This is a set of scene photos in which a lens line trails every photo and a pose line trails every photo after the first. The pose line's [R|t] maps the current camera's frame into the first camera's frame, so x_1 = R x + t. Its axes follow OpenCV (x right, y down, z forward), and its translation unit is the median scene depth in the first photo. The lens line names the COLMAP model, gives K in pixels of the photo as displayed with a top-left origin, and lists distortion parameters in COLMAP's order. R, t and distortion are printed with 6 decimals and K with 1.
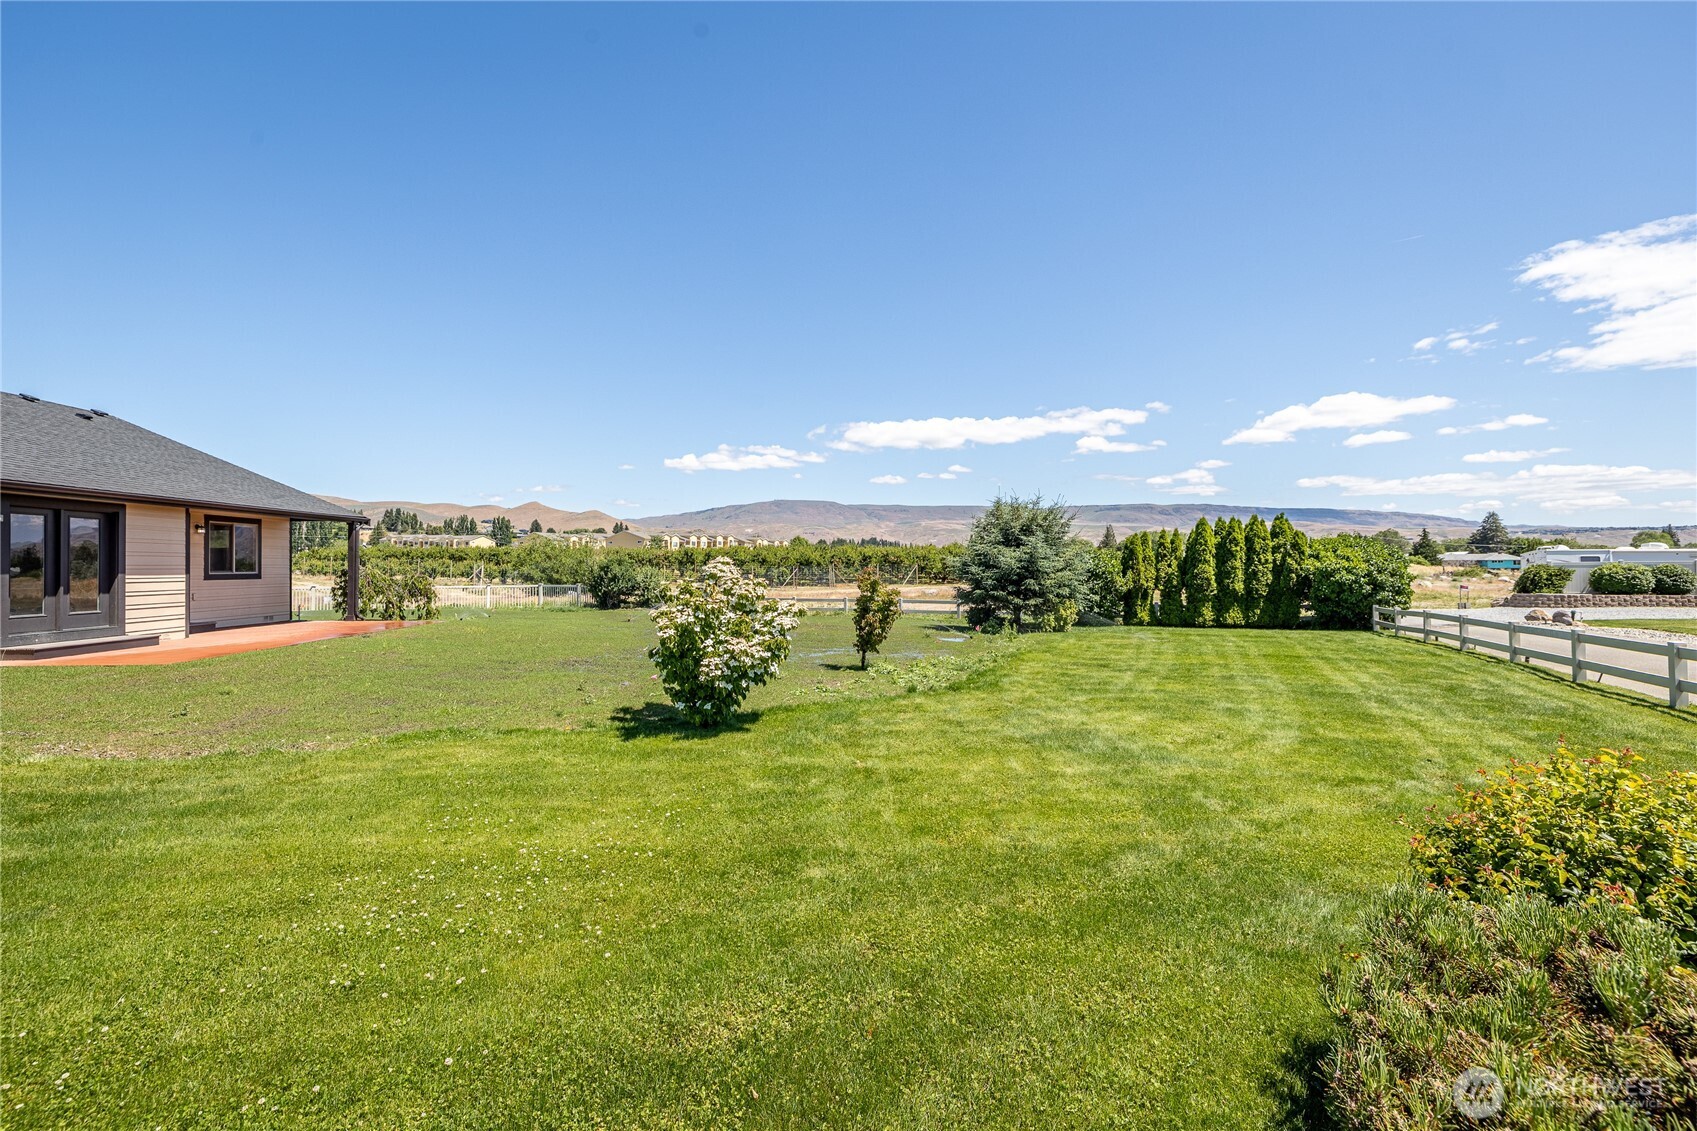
lens RADIAL K [[752.7, 0, 840.9], [0, 752.7, 565.1], [0, 0, 1]] dist [-0.002859, -0.001591]
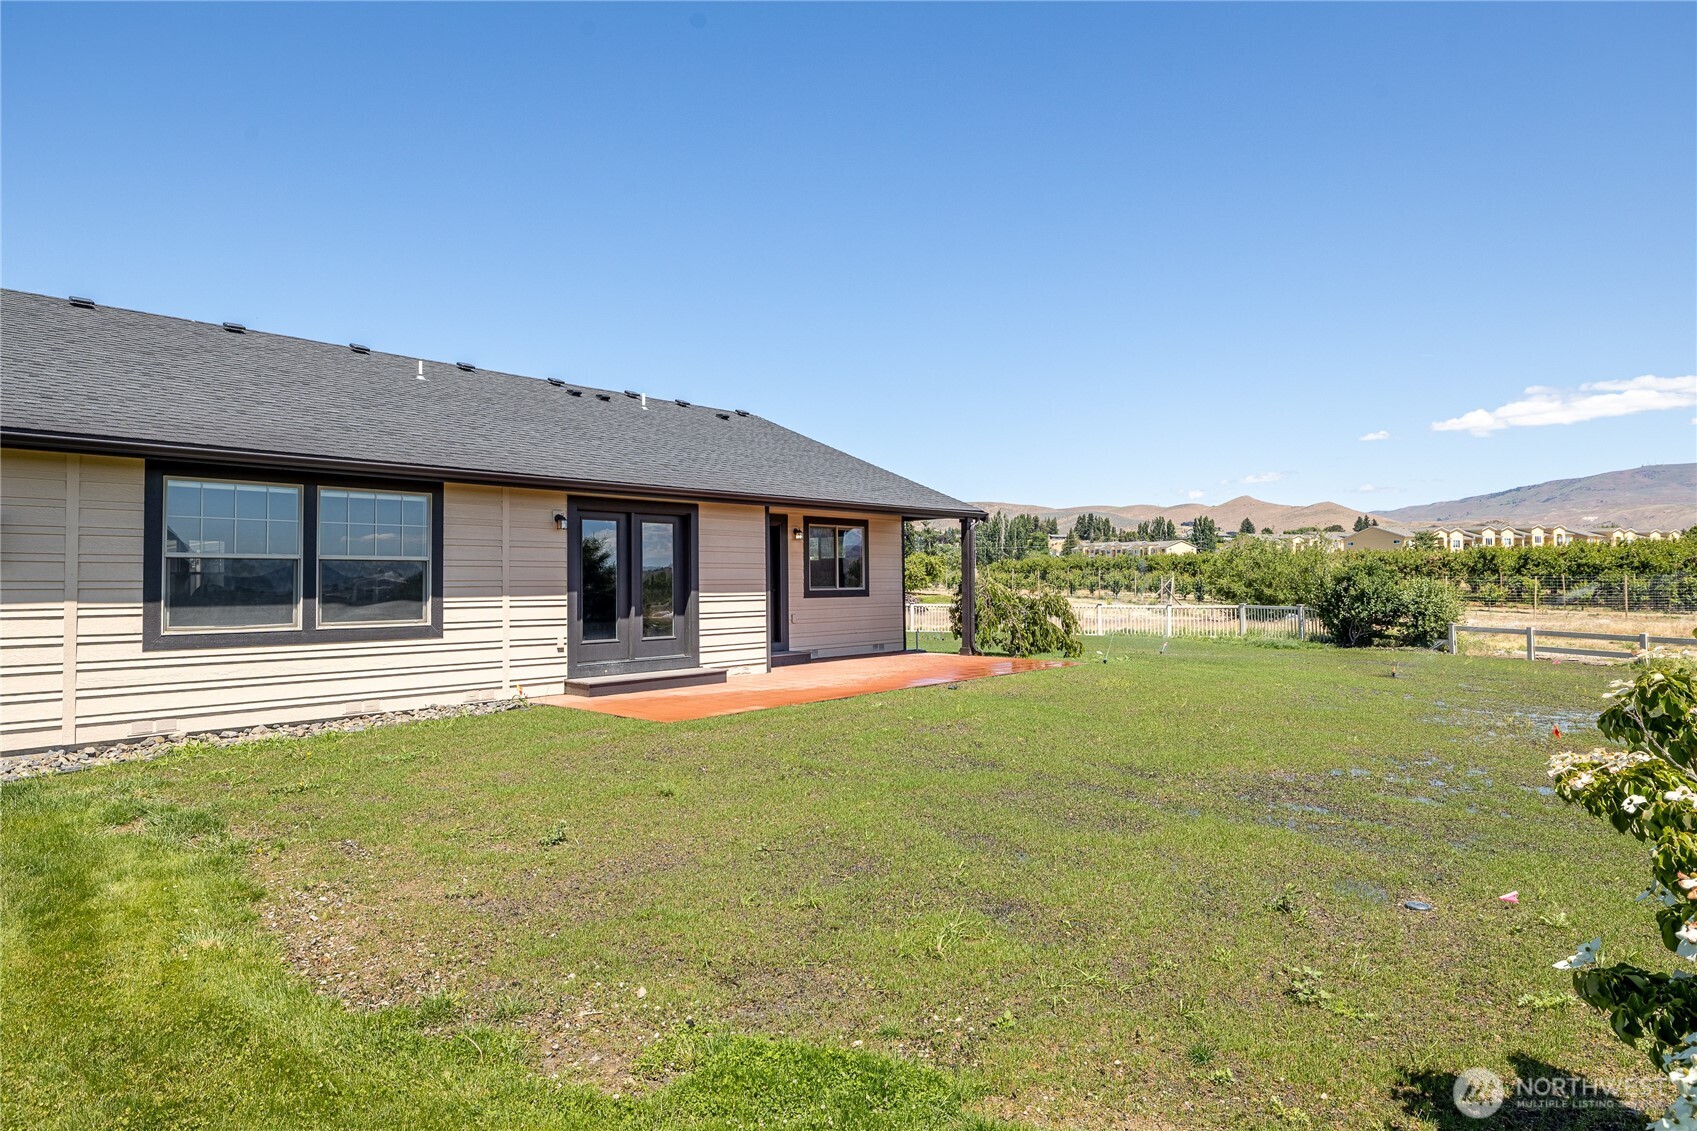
lens RADIAL K [[921.1, 0, 856.7], [0, 921.1, 564.5], [0, 0, 1]] dist [0.000888, 0.003285]
pose [[0.704375, -0.016727, -0.709631, -0.035318], [0.007662, 0.999843, -0.015963, 0.000193], [0.709787, 0.005807, 0.704393, 0.110162]]
